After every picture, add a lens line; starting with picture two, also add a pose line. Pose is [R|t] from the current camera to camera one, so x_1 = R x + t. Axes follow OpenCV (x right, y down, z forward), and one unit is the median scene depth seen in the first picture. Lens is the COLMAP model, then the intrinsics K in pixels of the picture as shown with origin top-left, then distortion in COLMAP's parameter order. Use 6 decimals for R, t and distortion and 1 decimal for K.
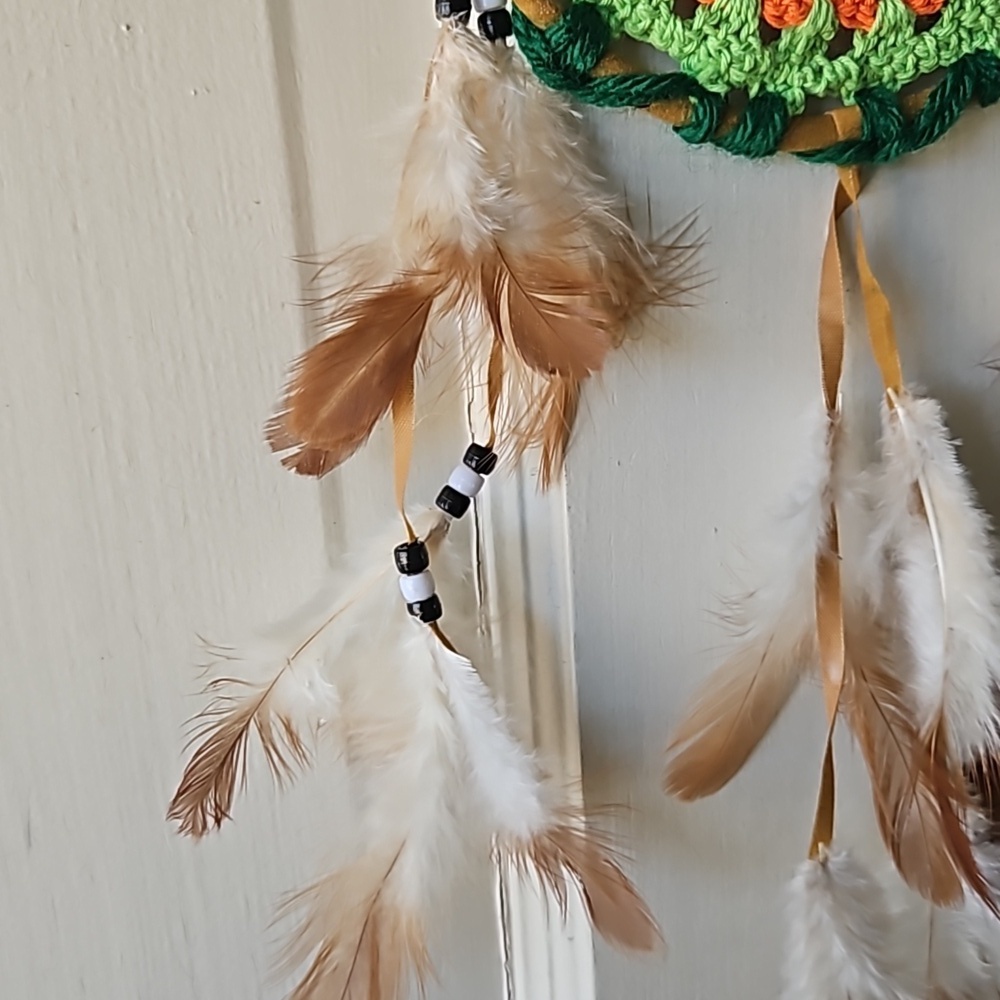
lens RADIAL K [[1616.6, 0, 497.0], [0, 1616.6, 498.5], [0, 0, 1]] dist [0.070948, -0.070173]
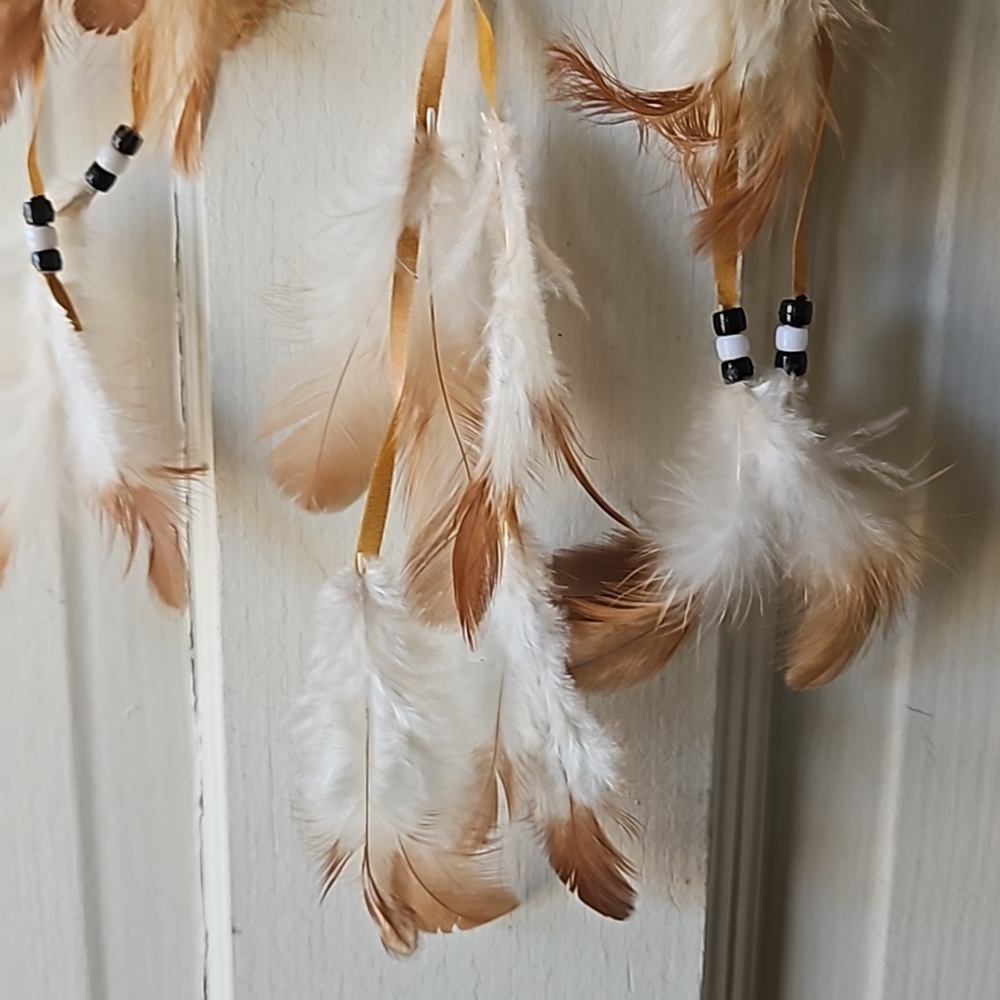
lens RADIAL K [[1616.6, 0, 497.0], [0, 1616.6, 498.5], [0, 0, 1]] dist [0.070948, -0.070173]
pose [[0.907480, 0.174755, -0.382021, 0.704139], [-0.173811, 0.984073, 0.037281, 0.133457], [0.382452, 0.032568, 0.923401, 0.092382]]
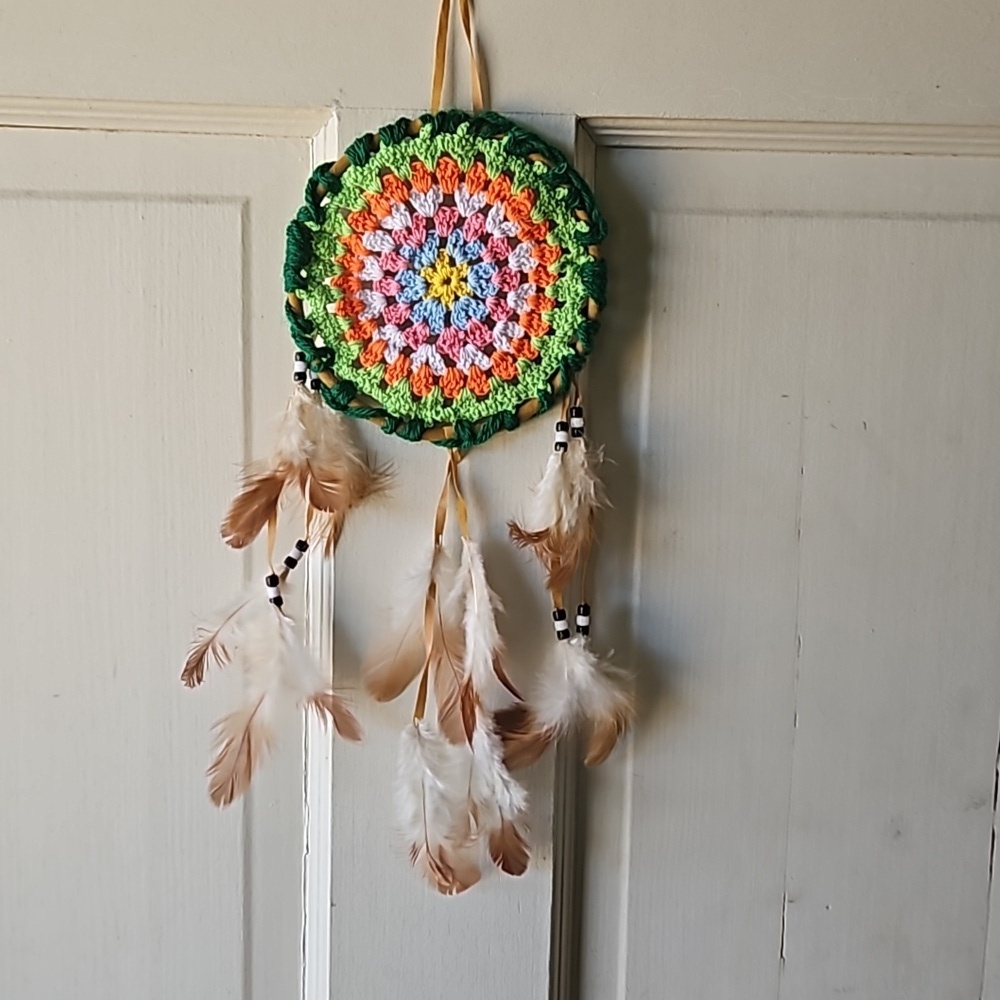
lens RADIAL K [[1663.6, 0, 494.0], [0, 1663.6, 502.1], [0, 0, 1]] dist [0.148725, -0.040921]
pose [[0.979075, 0.107259, -0.172940, 0.762272], [-0.127586, 0.985593, -0.111036, 0.166598], [0.158539, 0.130778, 0.978653, -1.588052]]
